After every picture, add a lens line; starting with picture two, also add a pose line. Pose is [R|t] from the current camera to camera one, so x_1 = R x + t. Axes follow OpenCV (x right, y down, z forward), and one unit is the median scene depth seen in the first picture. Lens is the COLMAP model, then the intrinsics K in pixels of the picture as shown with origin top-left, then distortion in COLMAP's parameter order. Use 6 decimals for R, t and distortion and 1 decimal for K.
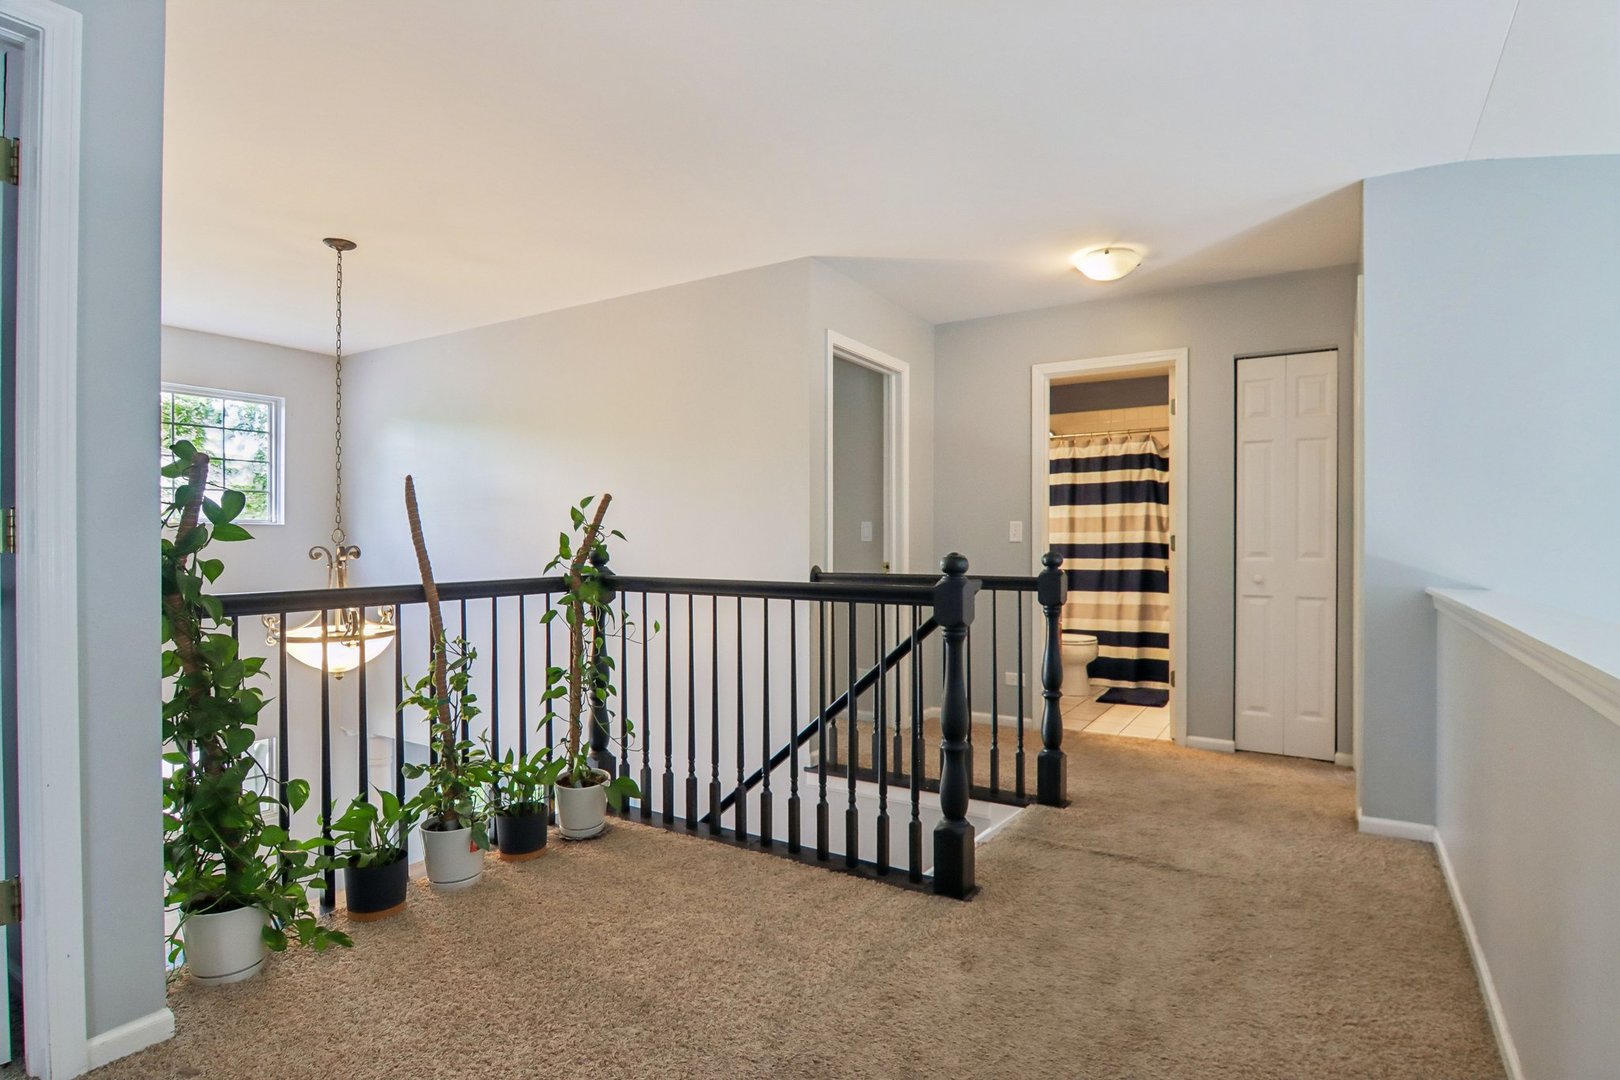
lens RADIAL K [[830.2, 0, 820.5], [0, 830.2, 540.6], [0, 0, 1]] dist [-0.006417, -0.011032]
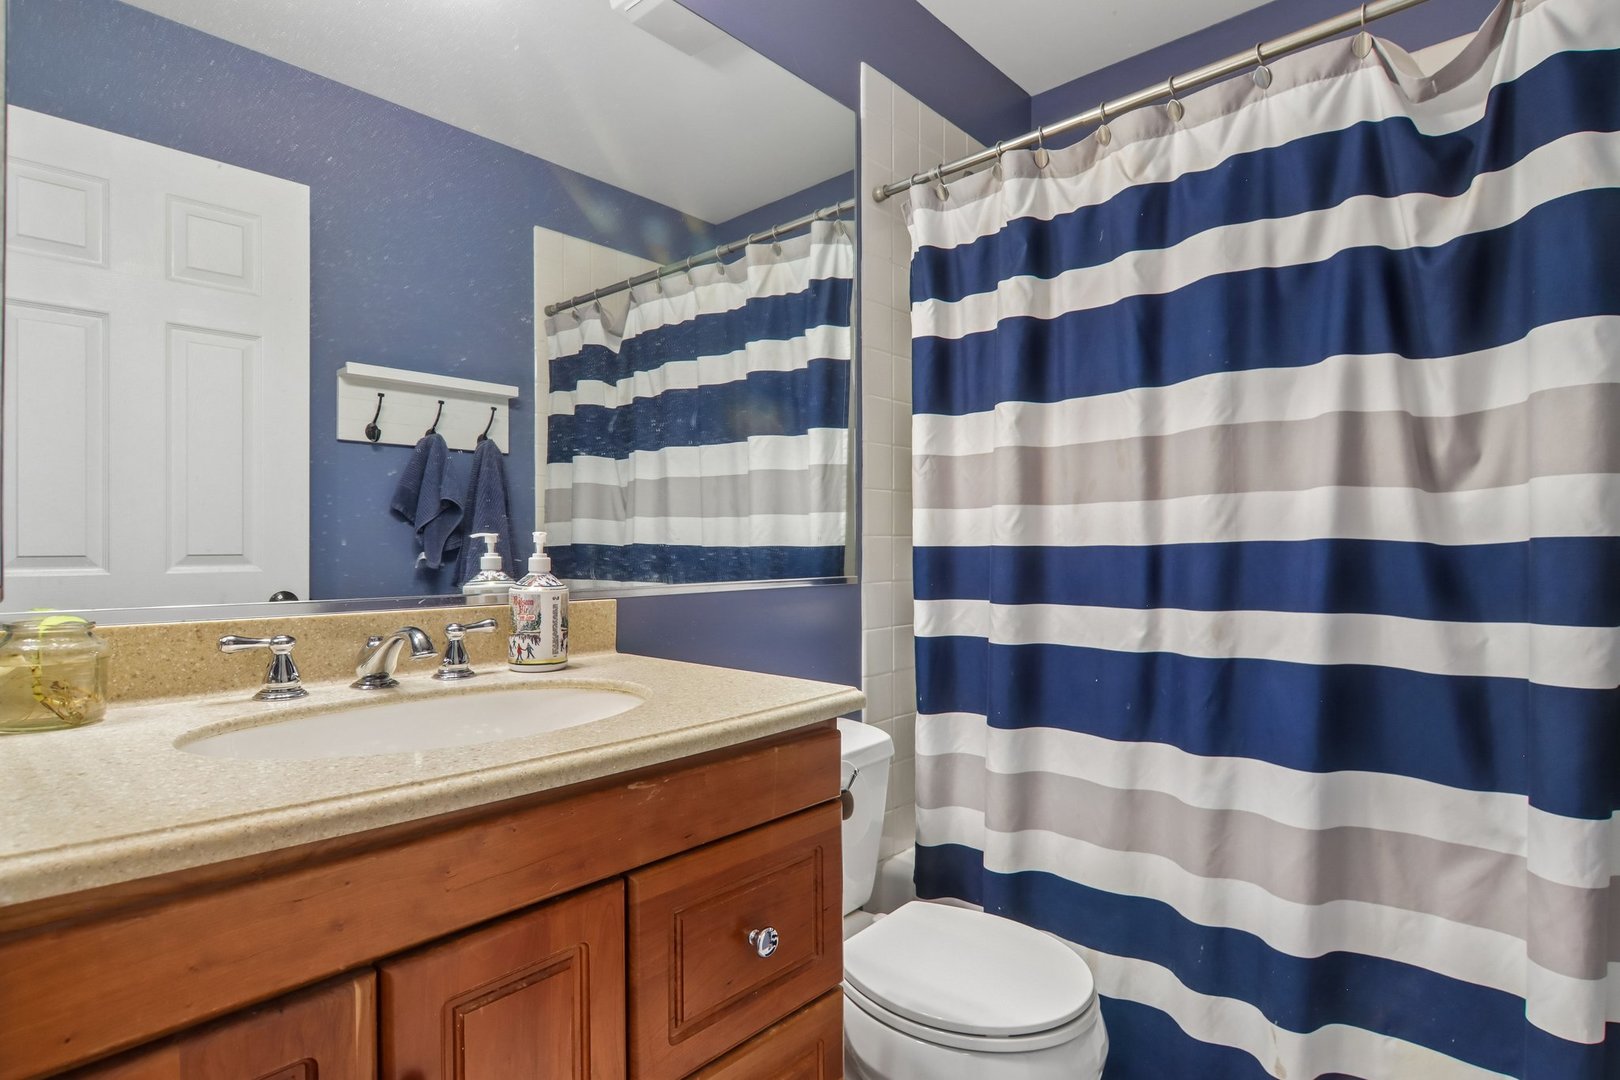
lens RADIAL K [[830.2, 0, 800.4], [0, 830.2, 544.9], [0, 0, 1]] dist [-0.006417, -0.011032]
pose [[0.985046, -0.000814, -0.172289, 0.285915], [0.000233, 0.999994, -0.003392, 0.004083], [0.172290, 0.003301, 0.985041, 0.753052]]
